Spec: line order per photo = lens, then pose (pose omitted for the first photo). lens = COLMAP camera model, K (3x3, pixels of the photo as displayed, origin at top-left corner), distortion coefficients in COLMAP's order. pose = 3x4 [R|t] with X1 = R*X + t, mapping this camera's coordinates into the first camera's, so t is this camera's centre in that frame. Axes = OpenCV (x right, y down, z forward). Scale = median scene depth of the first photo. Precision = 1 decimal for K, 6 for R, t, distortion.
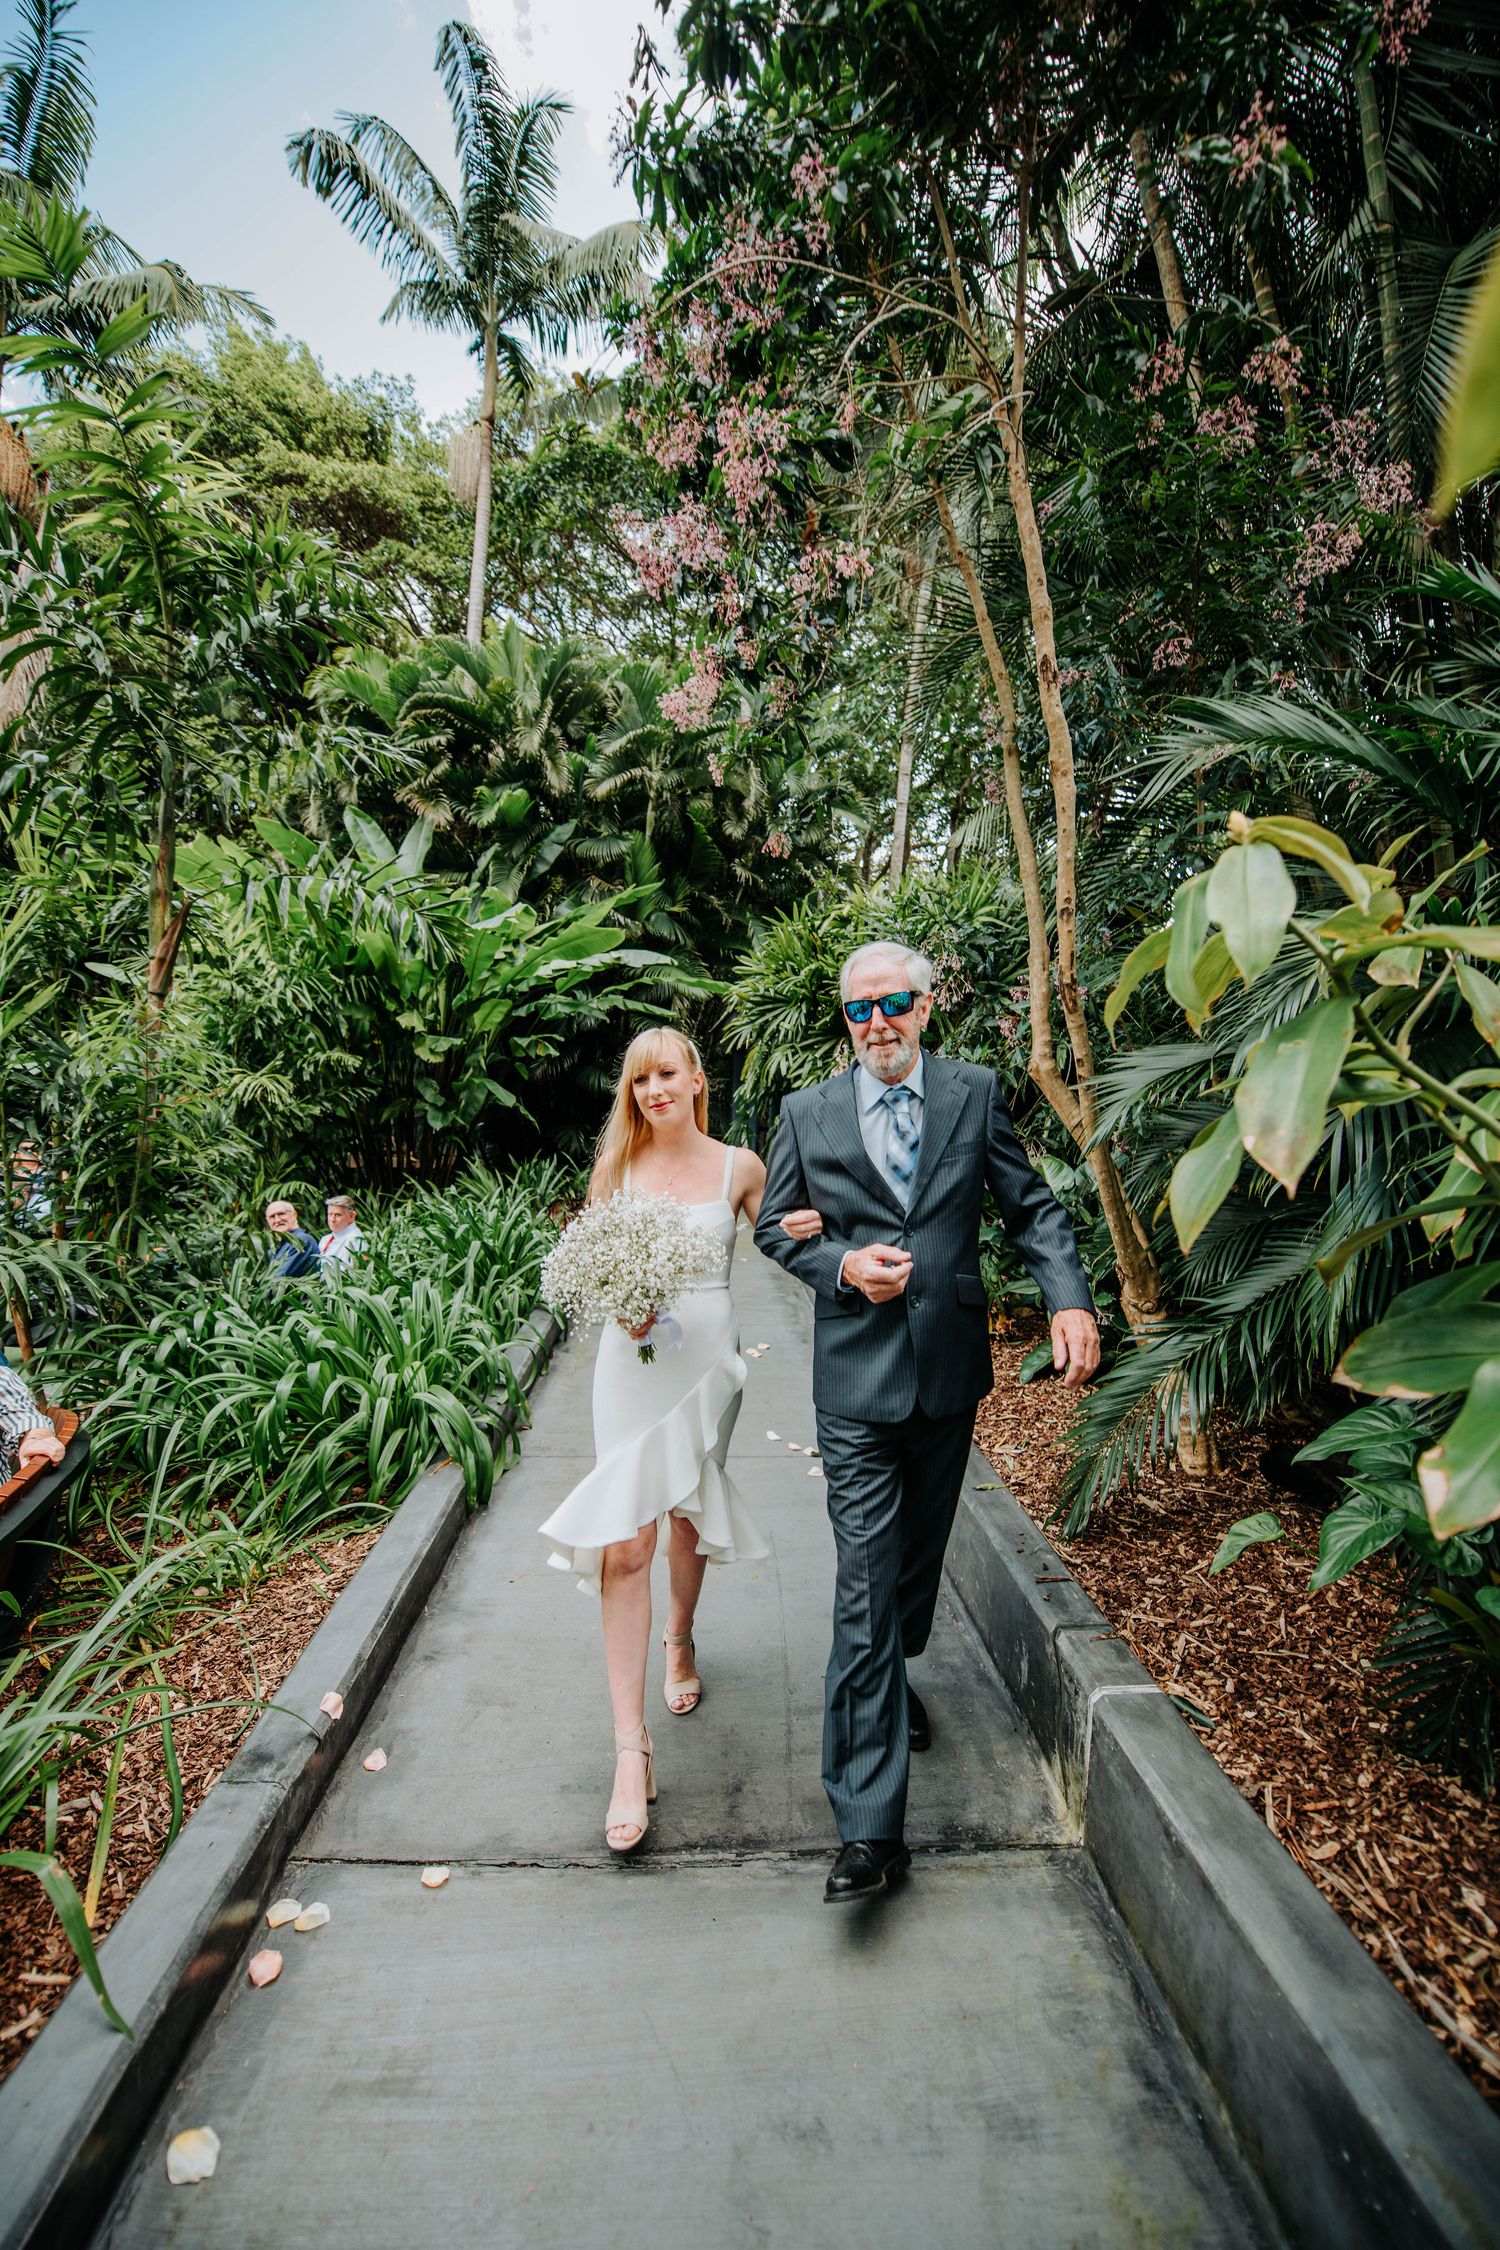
lens RADIAL K [[927.0, 0, 750.0], [0, 927.0, 1125.0], [0, 0, 1]] dist [0.000323, -0.000091]
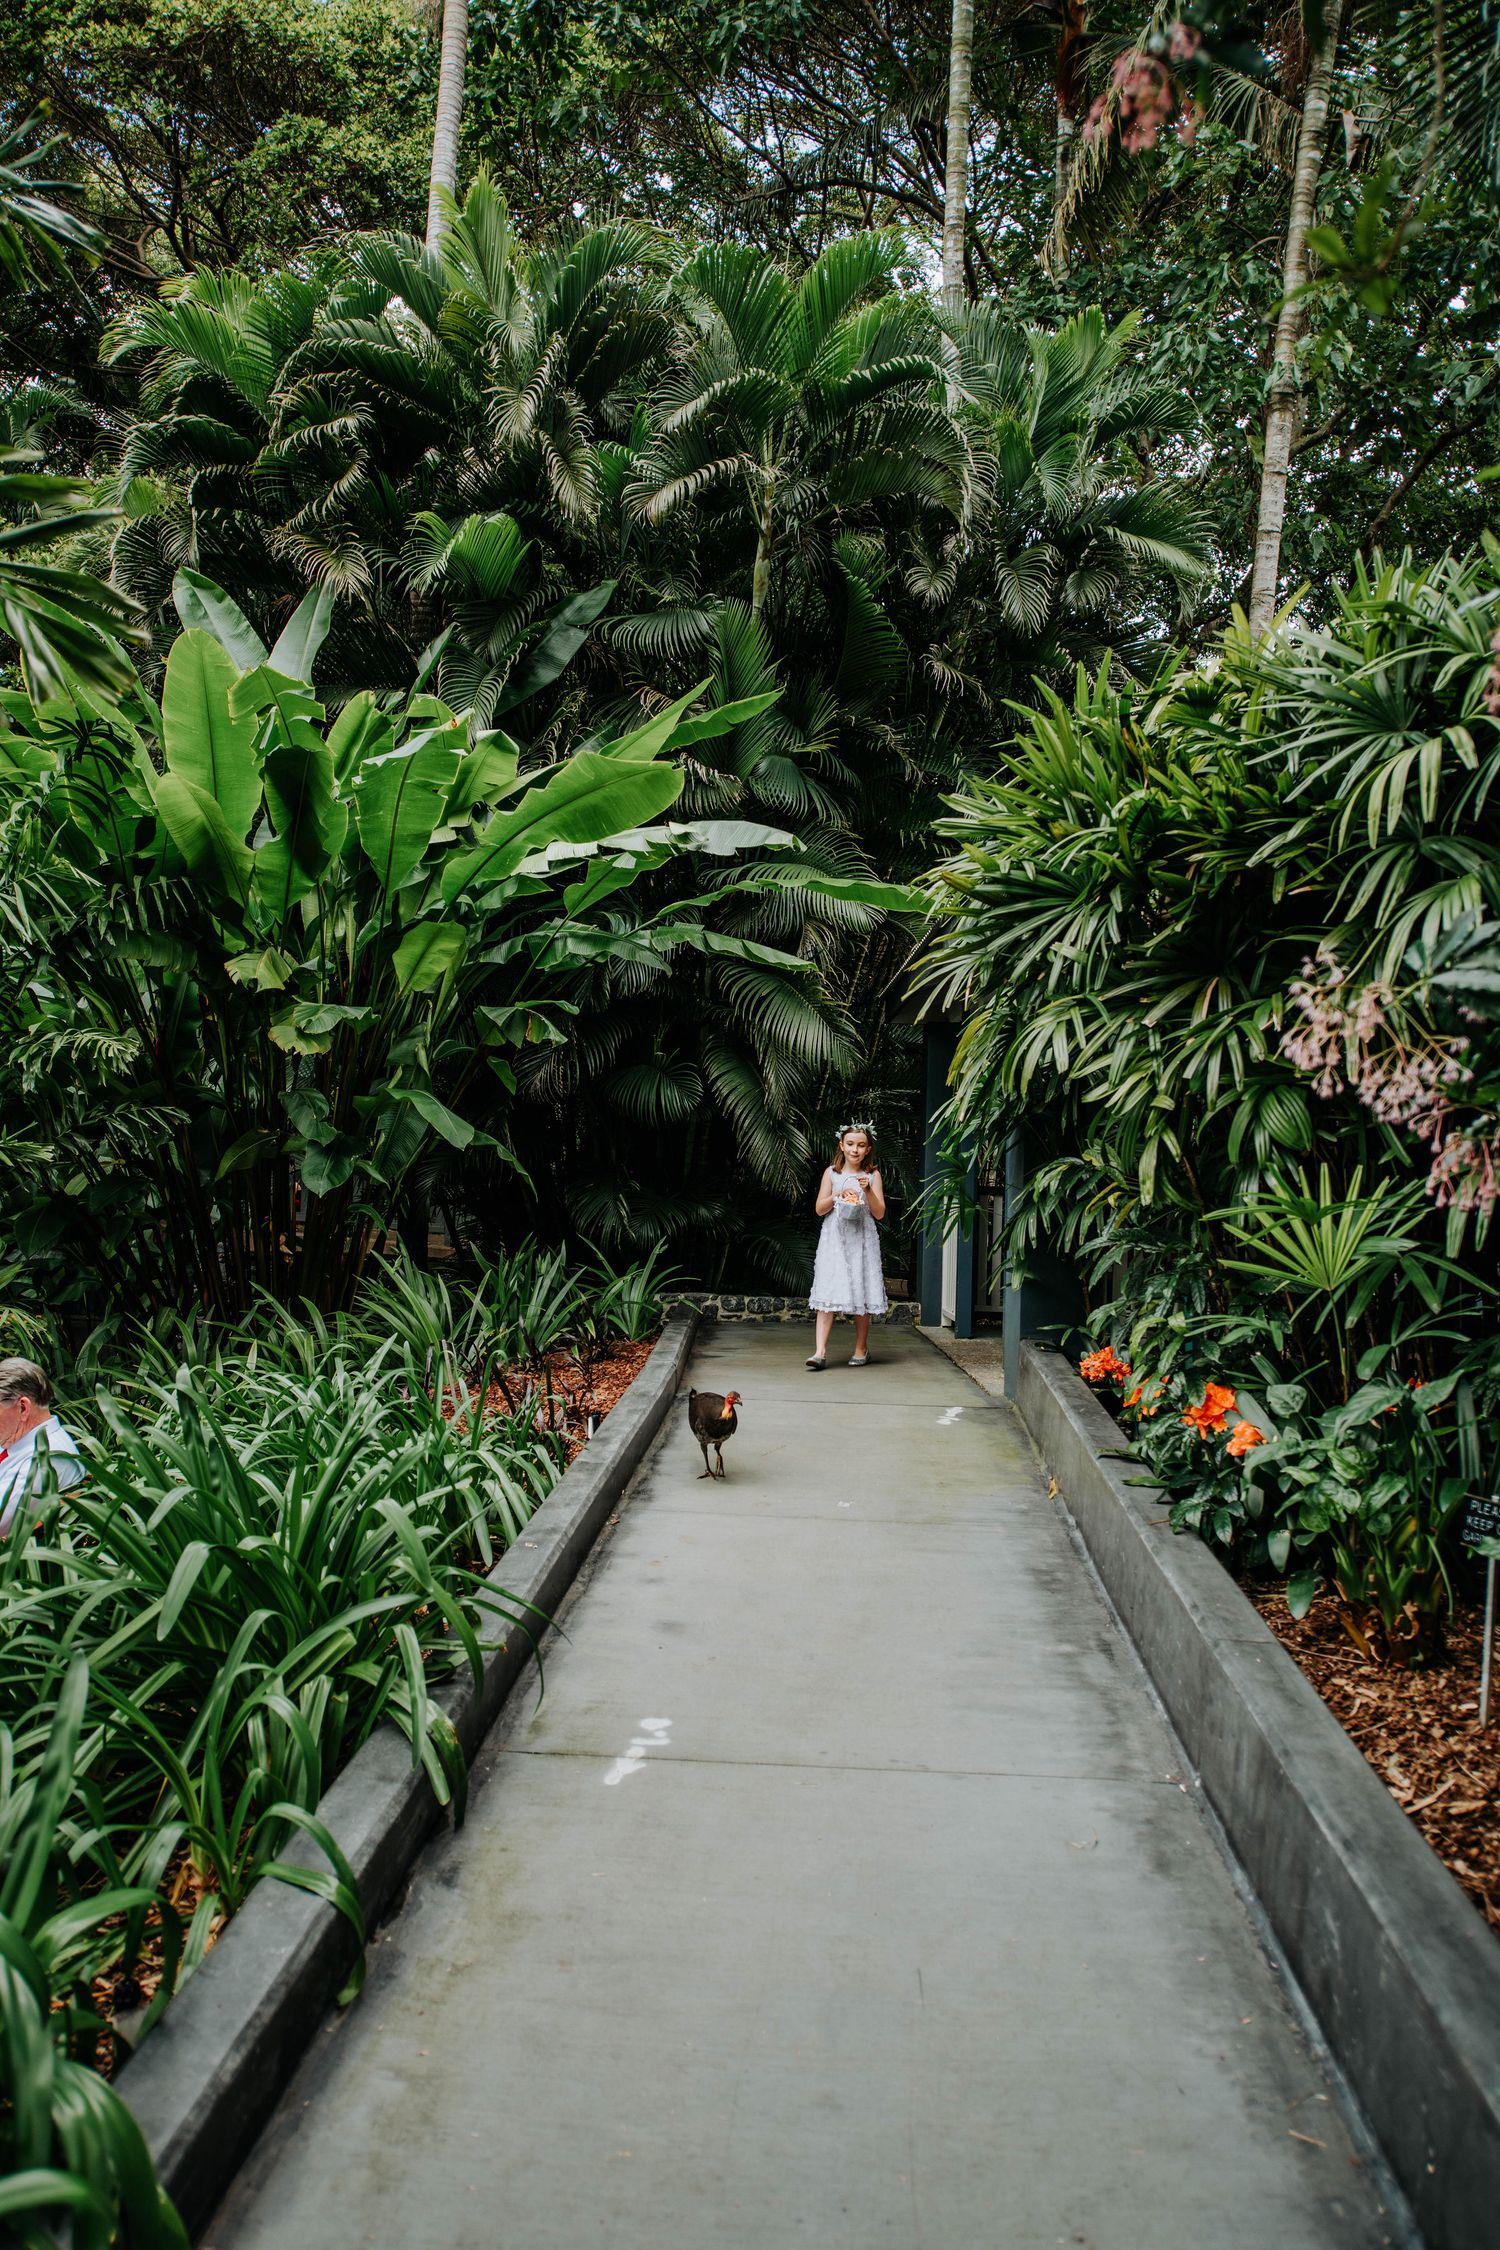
lens RADIAL K [[1512.2, 0, 750.0], [0, 1512.2, 1125.0], [0, 0, 1]] dist [-0.002393, -0.000897]
pose [[0.991712, 0.000023, -0.128485, -0.008573], [-0.004128, 0.999490, -0.031678, -0.006511], [0.128418, 0.031945, 0.991205, 0.218899]]
